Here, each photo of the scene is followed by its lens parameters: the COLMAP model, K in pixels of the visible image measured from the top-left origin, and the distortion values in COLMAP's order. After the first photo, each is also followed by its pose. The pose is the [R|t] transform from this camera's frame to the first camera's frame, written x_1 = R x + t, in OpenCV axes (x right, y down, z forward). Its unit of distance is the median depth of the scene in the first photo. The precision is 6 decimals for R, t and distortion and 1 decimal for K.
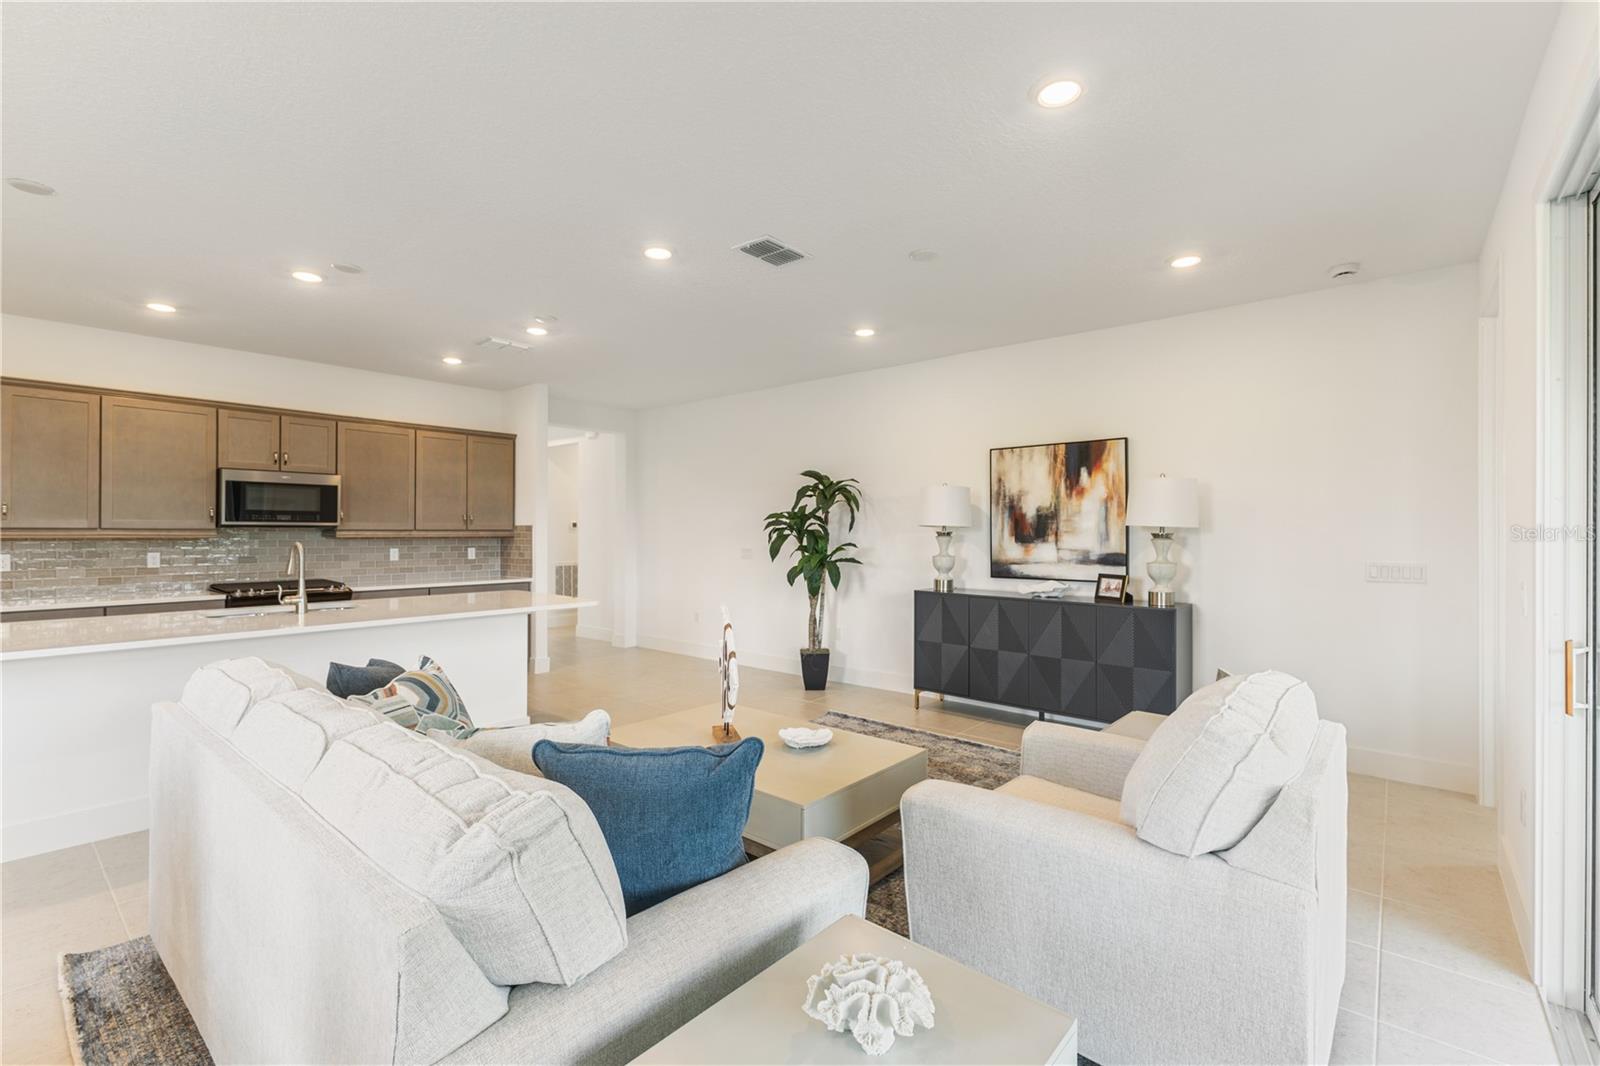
lens RADIAL K [[695.5, 0, 816.5], [0, 695.5, 530.5], [0, 0, 1]] dist [0.009515, -0.000348]
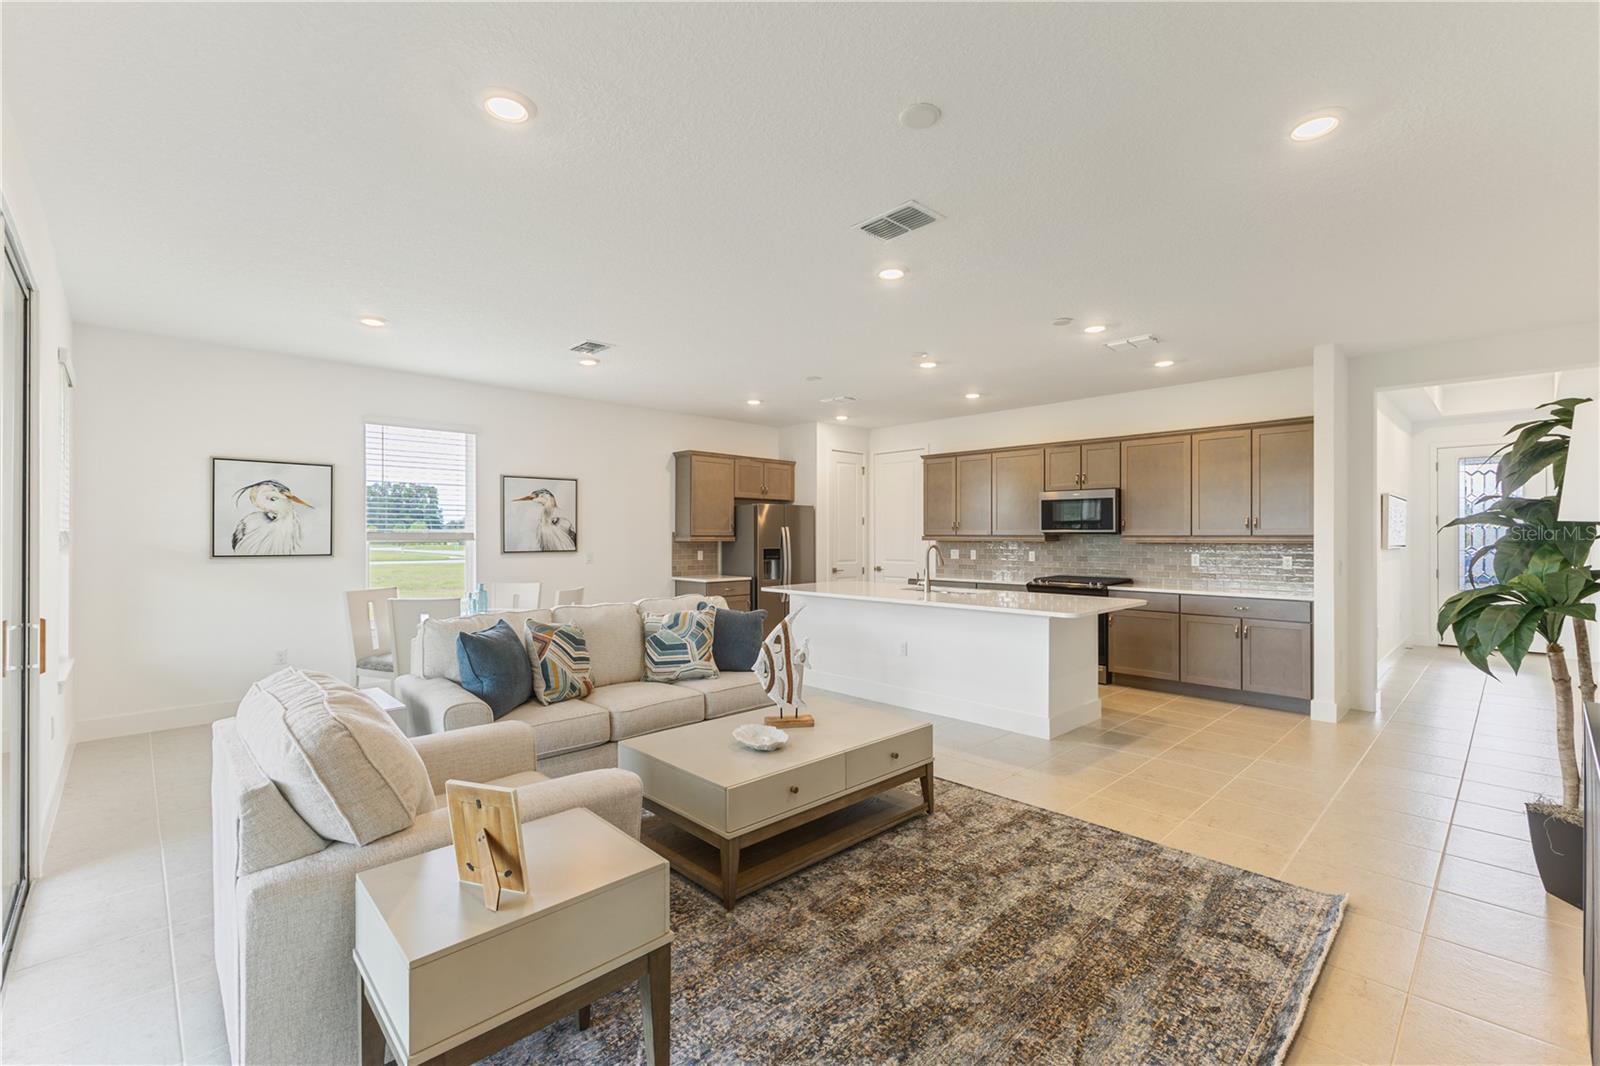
lens RADIAL K [[695.5, 0, 793.4], [0, 695.5, 530.2], [0, 0, 1]] dist [0.009515, -0.000348]
pose [[-0.117262, -0.010077, -0.993050, 0.581107], [0.001632, 0.999945, -0.010340, 0.001078], [0.993100, -0.002833, -0.117240, 0.678703]]
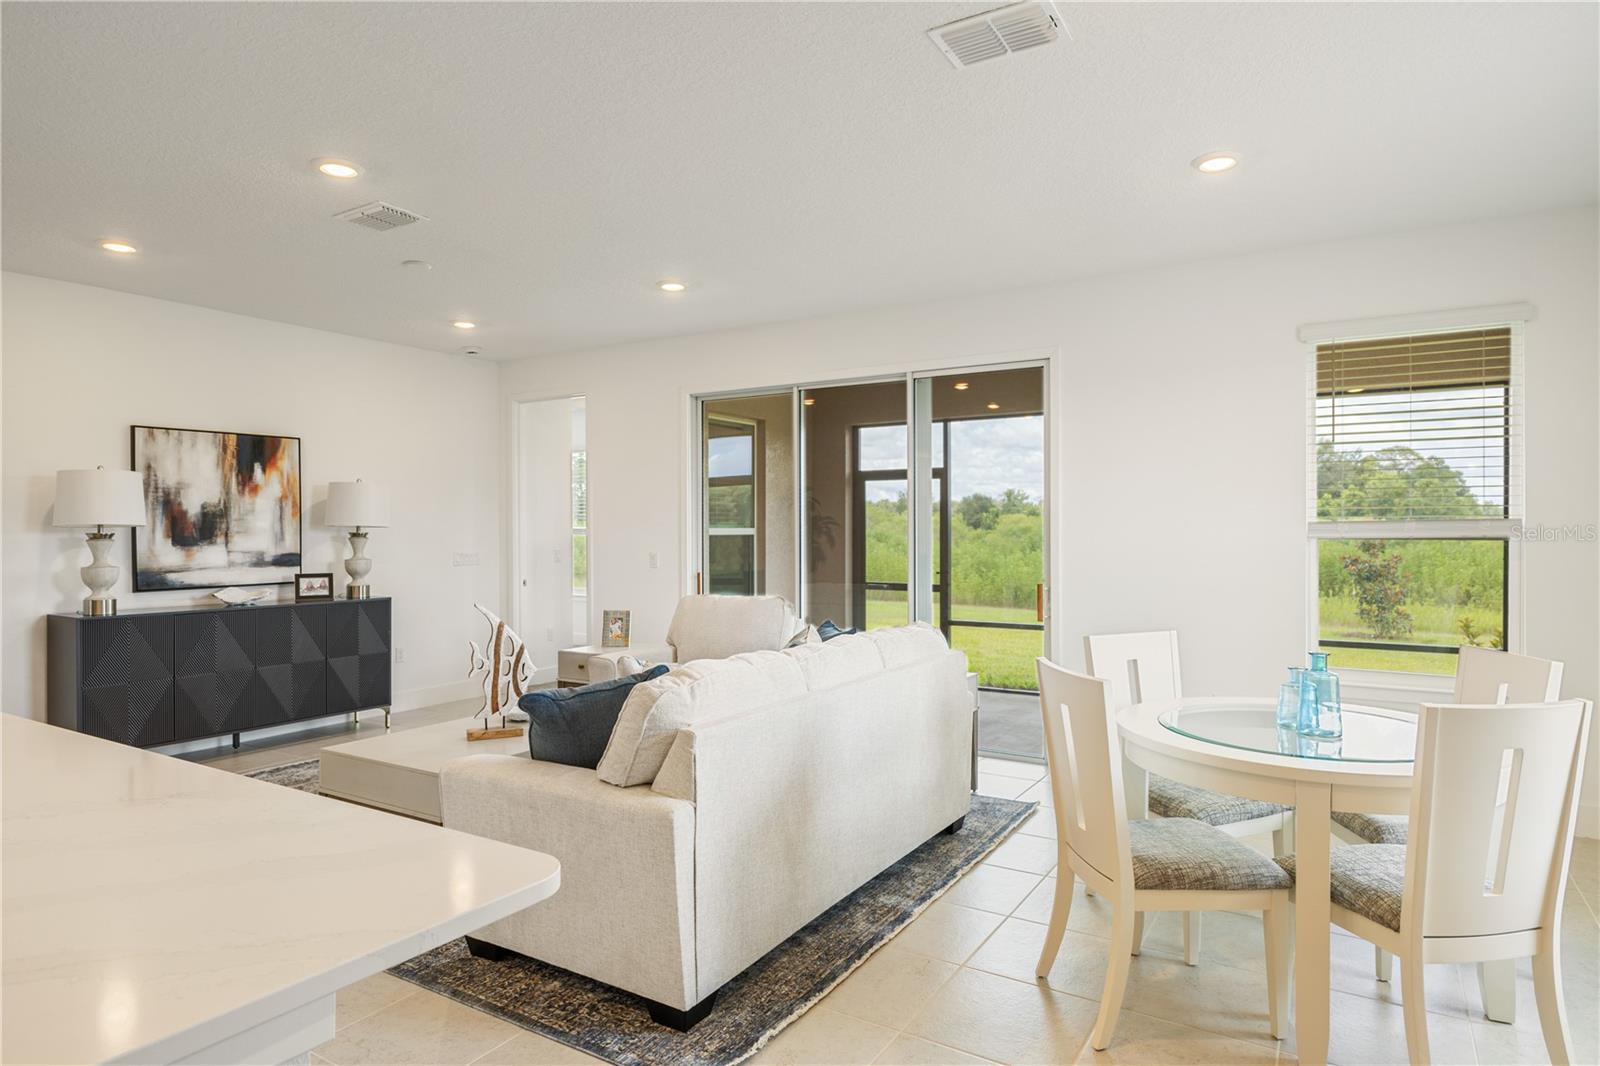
lens RADIAL K [[926.2, 0, 802.4], [0, 926.2, 530.7], [0, 0, 1]] dist [0.039537, 0.000383]
pose [[-0.137860, -0.002061, 0.990450, -0.937240], [0.003809, 0.999989, 0.002611, -0.000397], [-0.990444, 0.004132, -0.137850, 0.438916]]
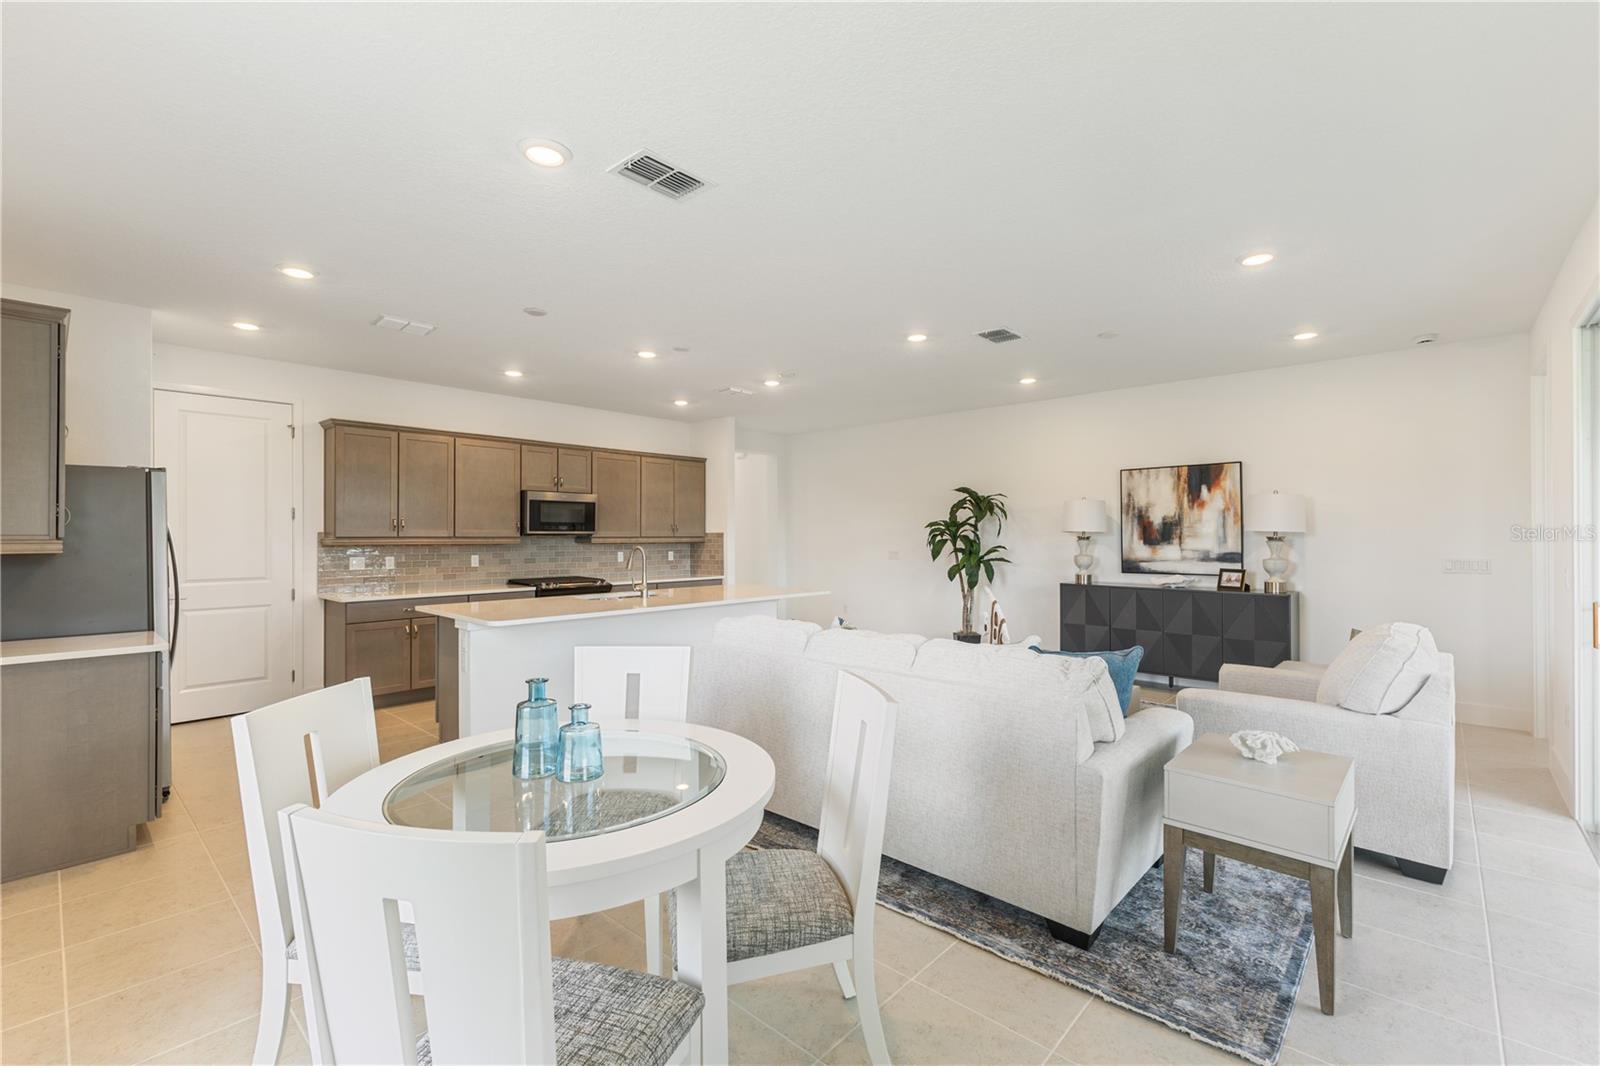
lens RADIAL K [[695.5, 0, 807.4], [0, 695.5, 533.2], [0, 0, 1]] dist [0.009515, -0.000348]
pose [[0.999318, -0.005164, -0.036560, -0.281313], [0.005060, 0.999983, -0.002932, -0.002866], [0.036574, 0.002745, 0.999327, -0.282110]]
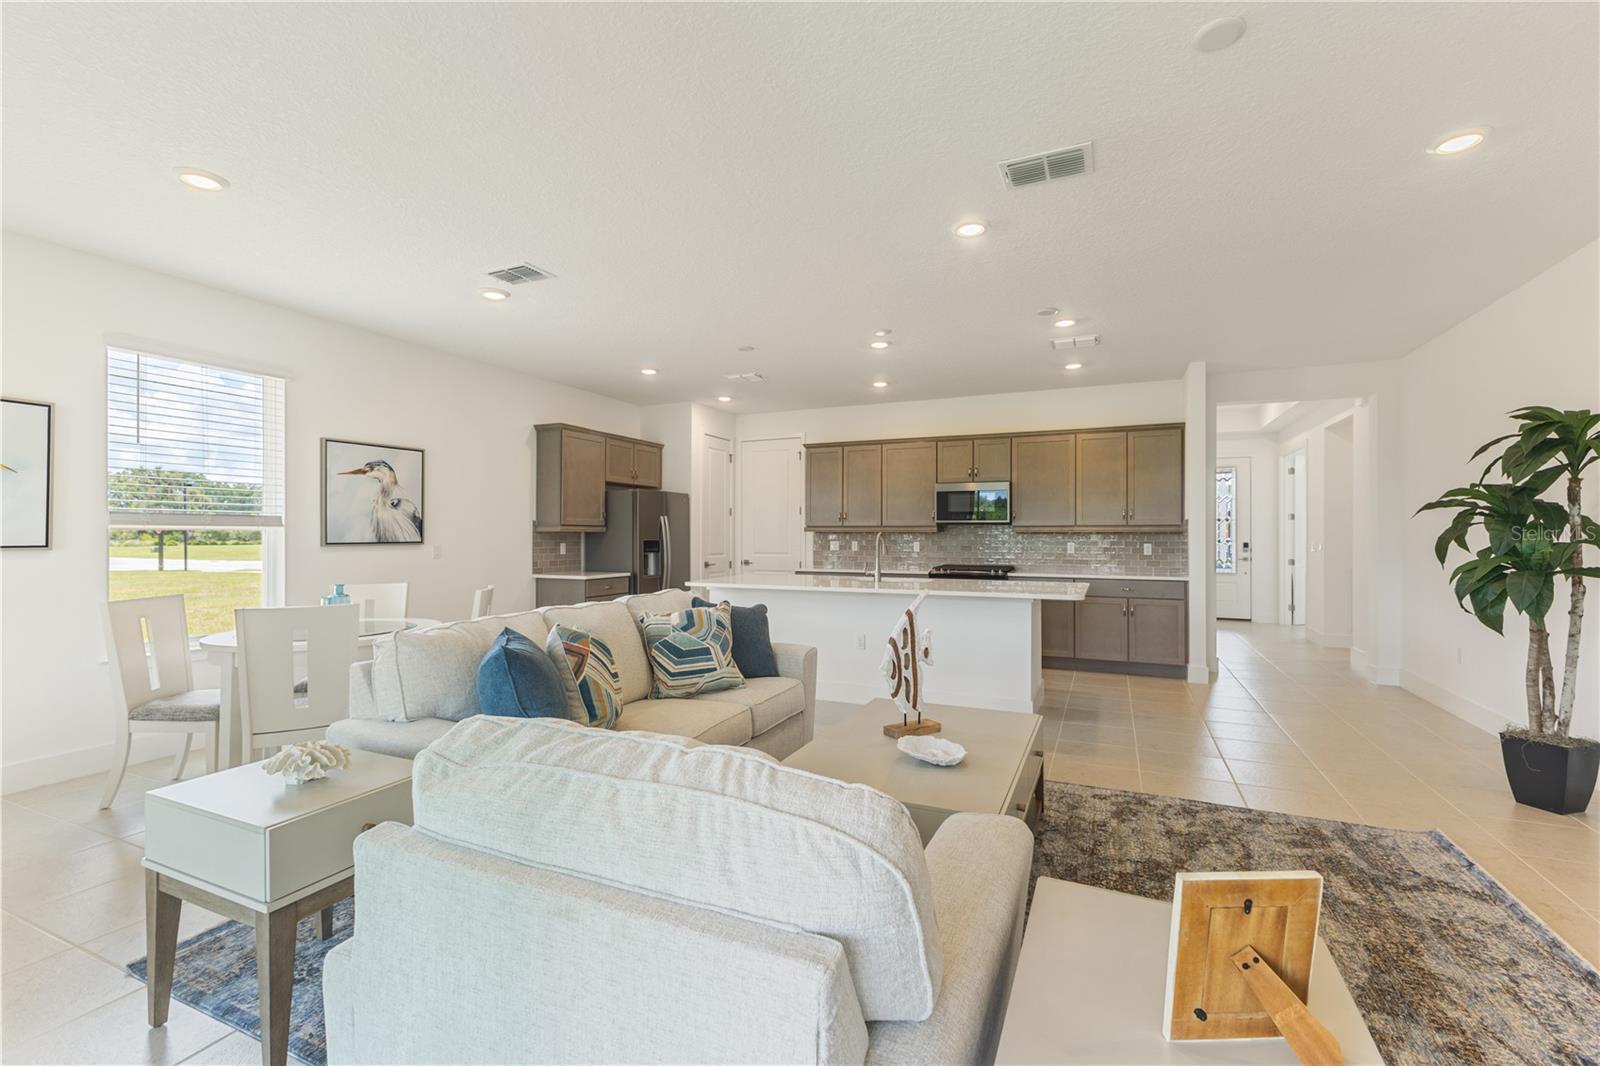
lens RADIAL K [[695.5, 0, 795.0], [0, 695.5, 529.8], [0, 0, 1]] dist [0.009515, -0.000348]
pose [[0.264504, -0.010349, -0.964329, 0.442407], [0.001618, 0.999946, -0.010288, 0.020229], [0.964383, 0.001161, 0.264506, 0.350586]]
